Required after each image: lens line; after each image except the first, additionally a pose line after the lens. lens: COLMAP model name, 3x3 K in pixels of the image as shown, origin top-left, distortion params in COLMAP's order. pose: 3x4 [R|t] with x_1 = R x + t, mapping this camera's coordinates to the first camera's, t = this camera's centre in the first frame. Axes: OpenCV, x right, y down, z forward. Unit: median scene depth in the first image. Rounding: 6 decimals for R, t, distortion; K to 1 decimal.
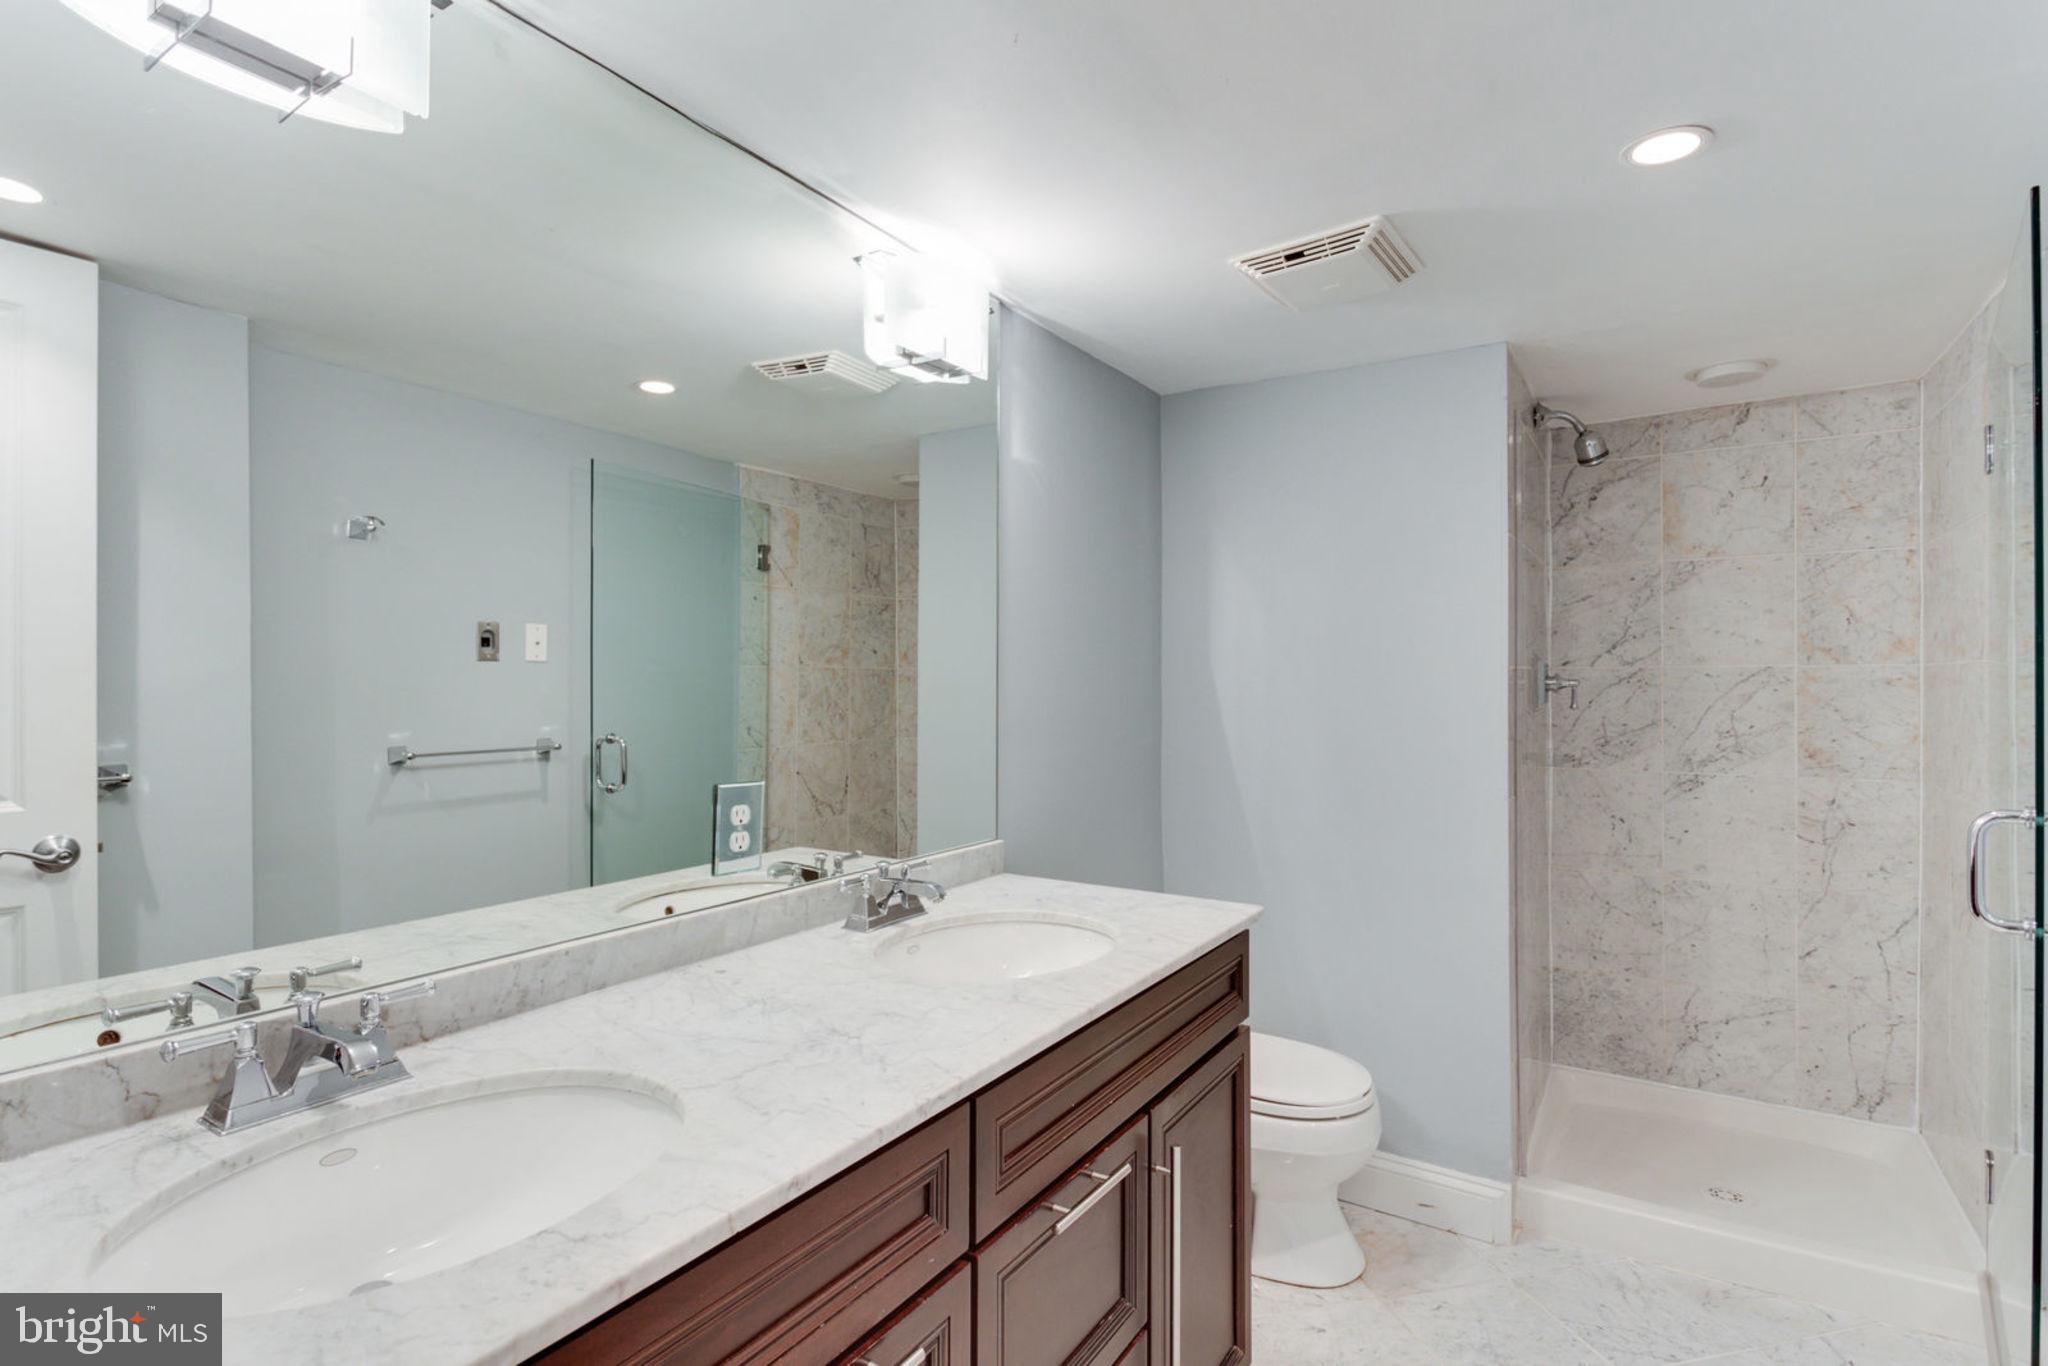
lens RADIAL K [[996.4, 0, 1023.5], [0, 996.4, 689.3], [0, 0, 1]] dist [0.018405, -0.005182]
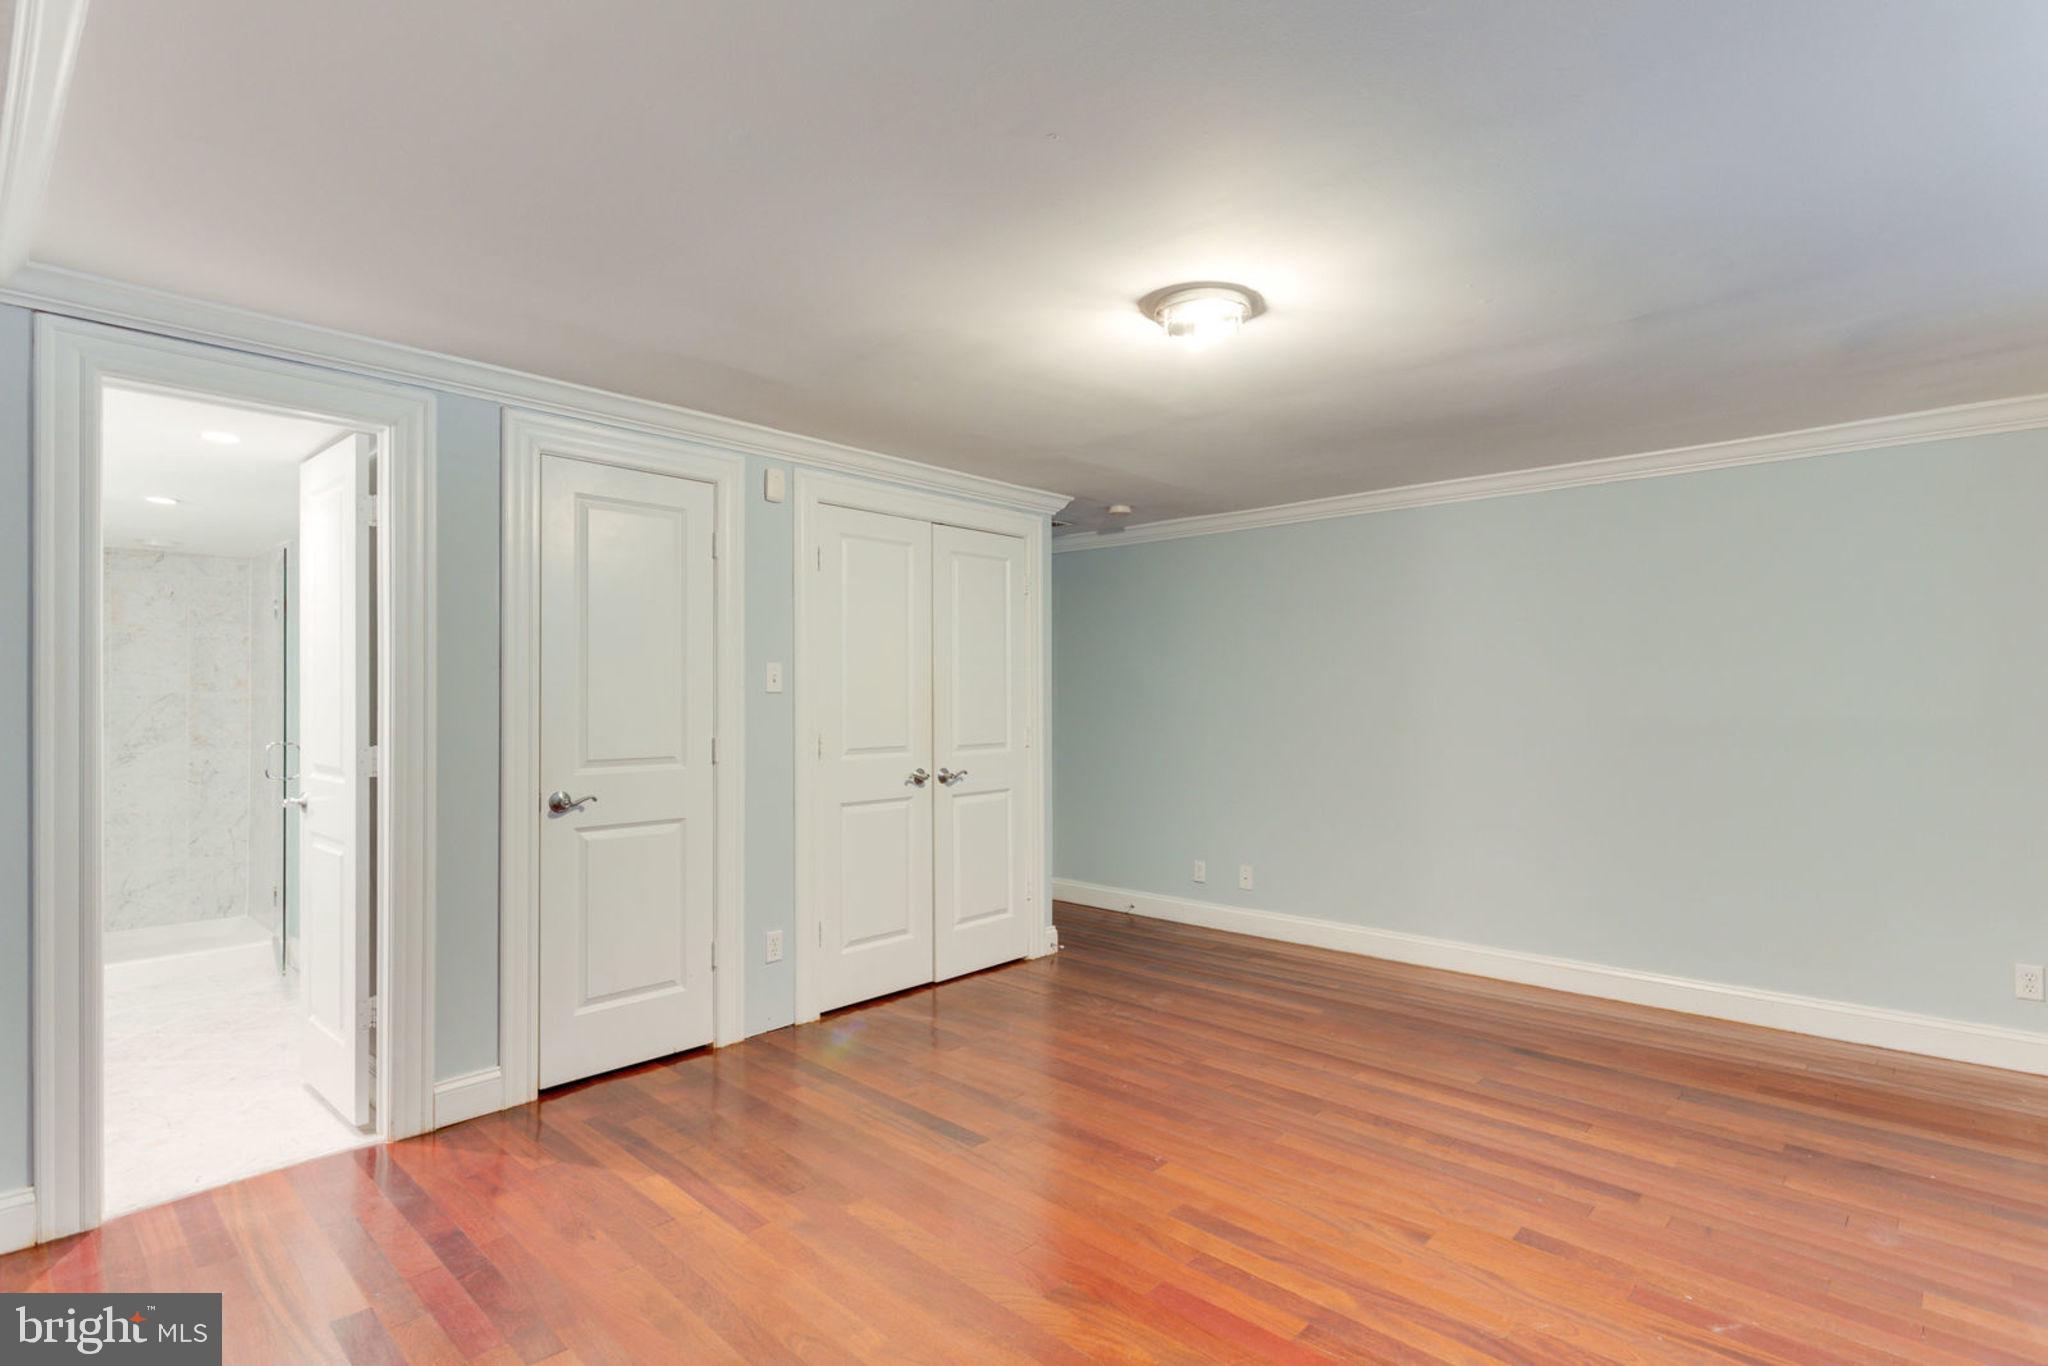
lens RADIAL K [[996.4, 0, 1028.9], [0, 996.4, 696.8], [0, 0, 1]] dist [0.018405, -0.005182]
pose [[0.163144, 0.004966, 0.986590, -0.877608], [0.002918, 0.999981, -0.005516, 0.000146], [-0.986598, 0.003779, 0.163126, -0.908146]]
